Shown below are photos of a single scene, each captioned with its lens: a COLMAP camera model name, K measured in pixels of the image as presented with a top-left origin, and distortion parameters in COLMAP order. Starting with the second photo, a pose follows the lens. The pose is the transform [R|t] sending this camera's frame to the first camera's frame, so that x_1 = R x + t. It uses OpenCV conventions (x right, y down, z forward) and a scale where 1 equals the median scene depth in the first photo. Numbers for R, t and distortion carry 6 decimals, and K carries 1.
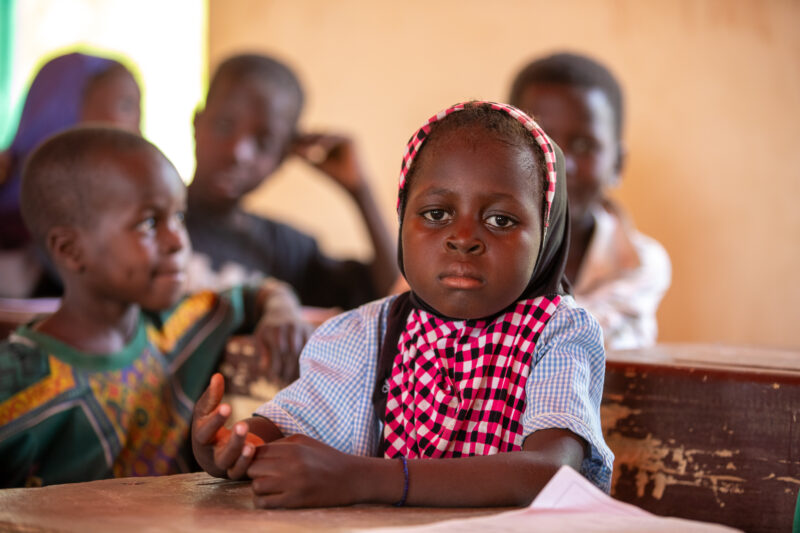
lens RADIAL K [[2272.1, 0, 401.7], [0, 2272.1, 259.0], [0, 0, 1]] dist [1.065654, 0.000000]
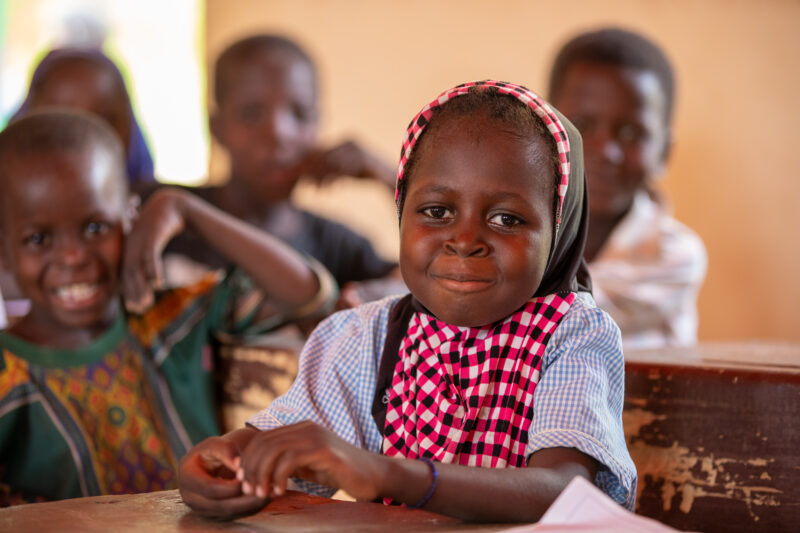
lens RADIAL K [[2793.4, 0, 394.5], [0, 2793.4, 338.6], [0, 0, 1]] dist [1.567566, 0.000000]
pose [[0.999930, -0.010885, 0.004592, -0.007264], [0.010694, 0.999156, 0.039665, -0.010923], [-0.005020, -0.039613, 0.999202, -0.115910]]
